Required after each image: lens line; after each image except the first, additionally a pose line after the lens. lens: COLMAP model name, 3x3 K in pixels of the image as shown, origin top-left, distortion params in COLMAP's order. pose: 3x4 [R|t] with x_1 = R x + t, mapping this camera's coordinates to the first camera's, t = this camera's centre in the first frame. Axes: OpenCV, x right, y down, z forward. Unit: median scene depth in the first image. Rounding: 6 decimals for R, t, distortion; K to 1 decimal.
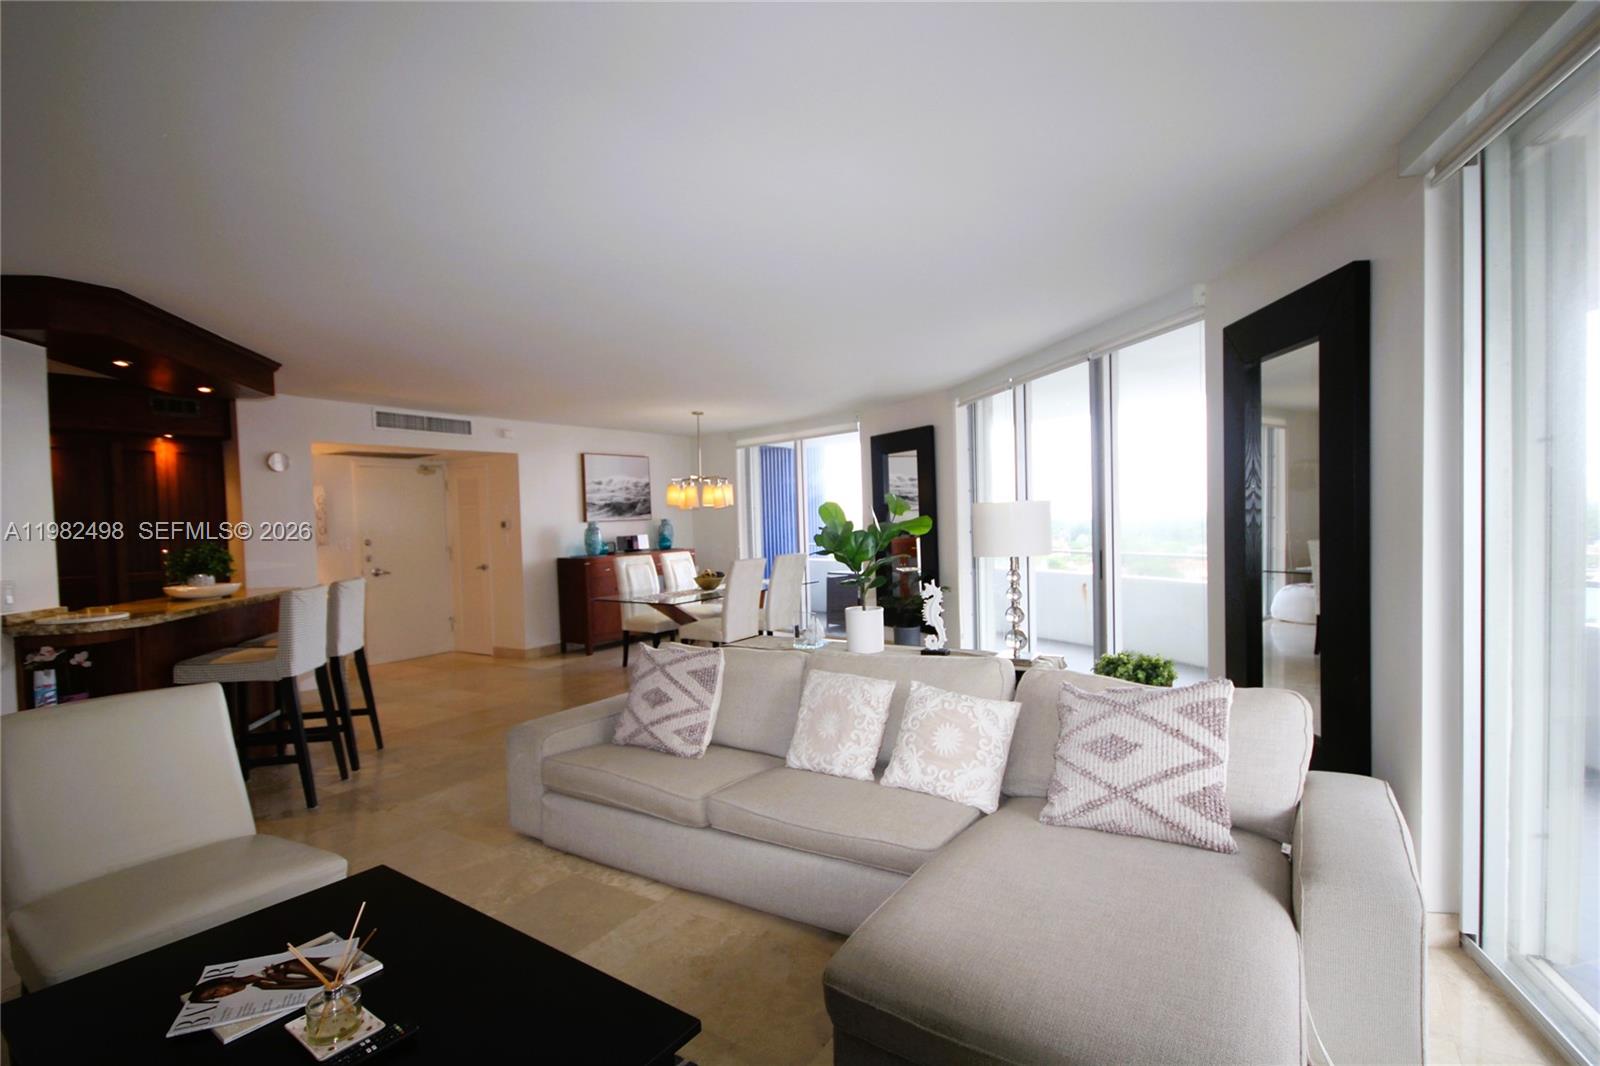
lens RADIAL K [[739.2, 0, 798.3], [0, 739.2, 538.4], [0, 0, 1]] dist [0.000547, -0.006659]
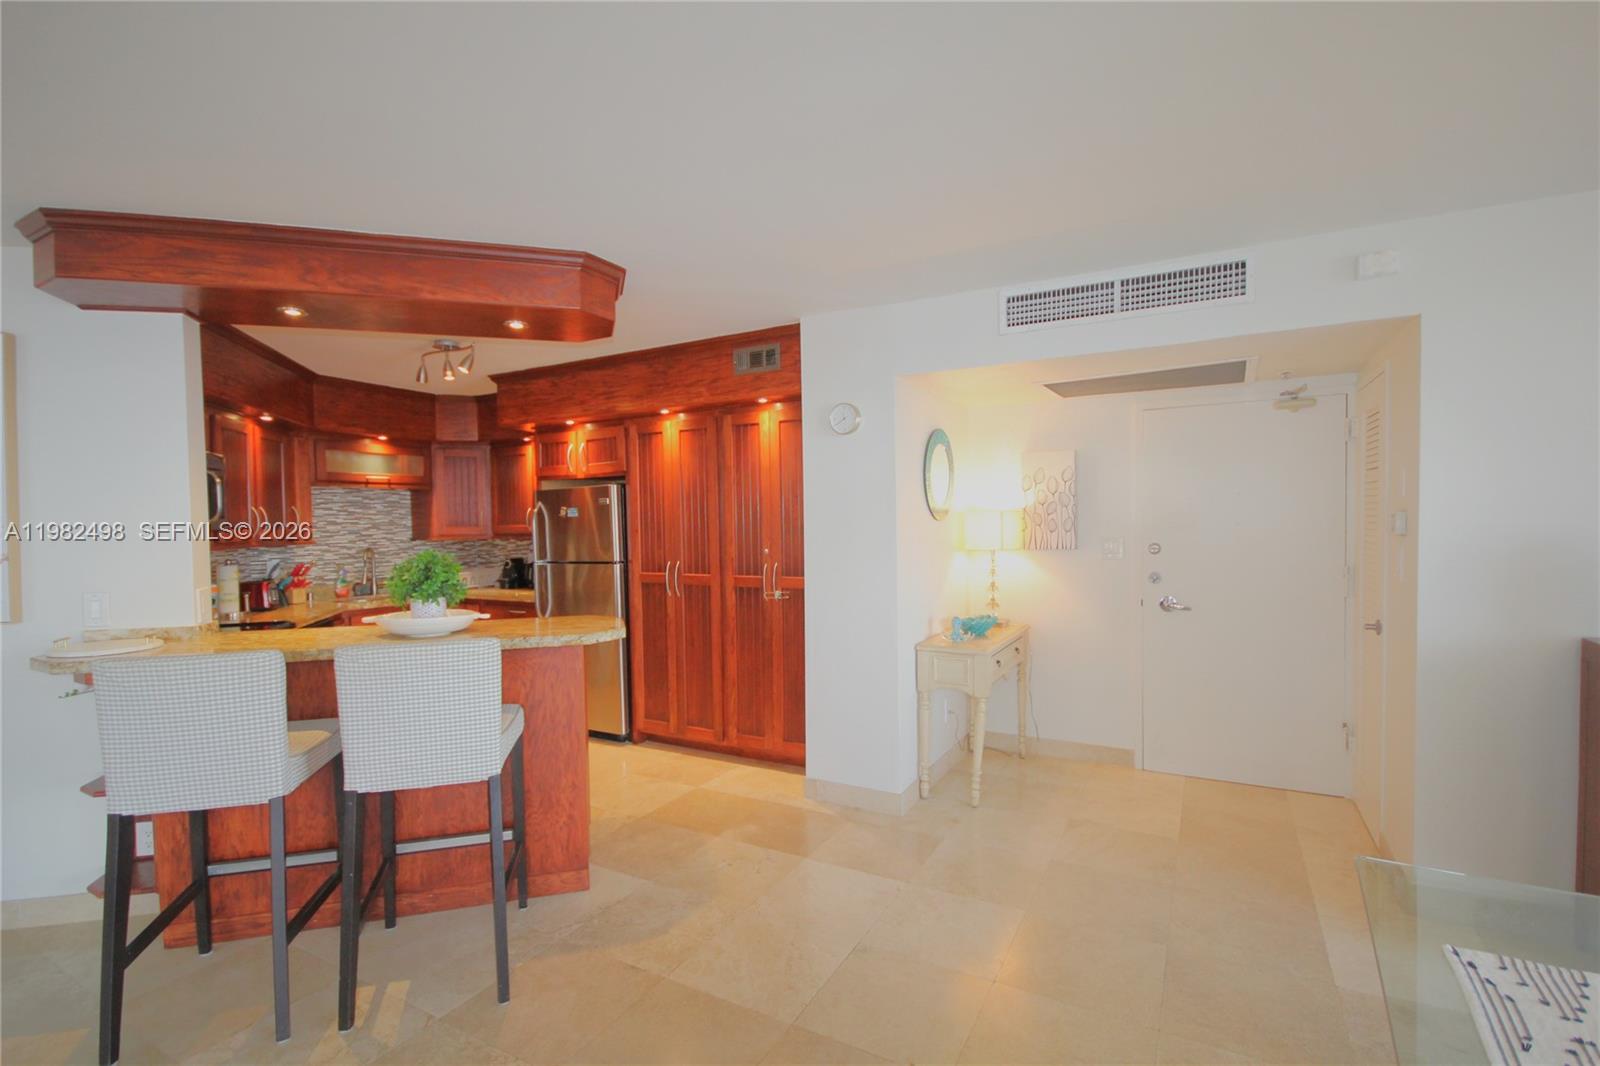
lens RADIAL K [[739.2, 0, 793.9], [0, 739.2, 538.0], [0, 0, 1]] dist [0.000547, -0.006659]
pose [[0.077343, 0.049215, -0.995789, -0.053447], [-0.015321, 0.998722, 0.048170, -0.021720], [0.996887, 0.011530, 0.077998, 0.623621]]
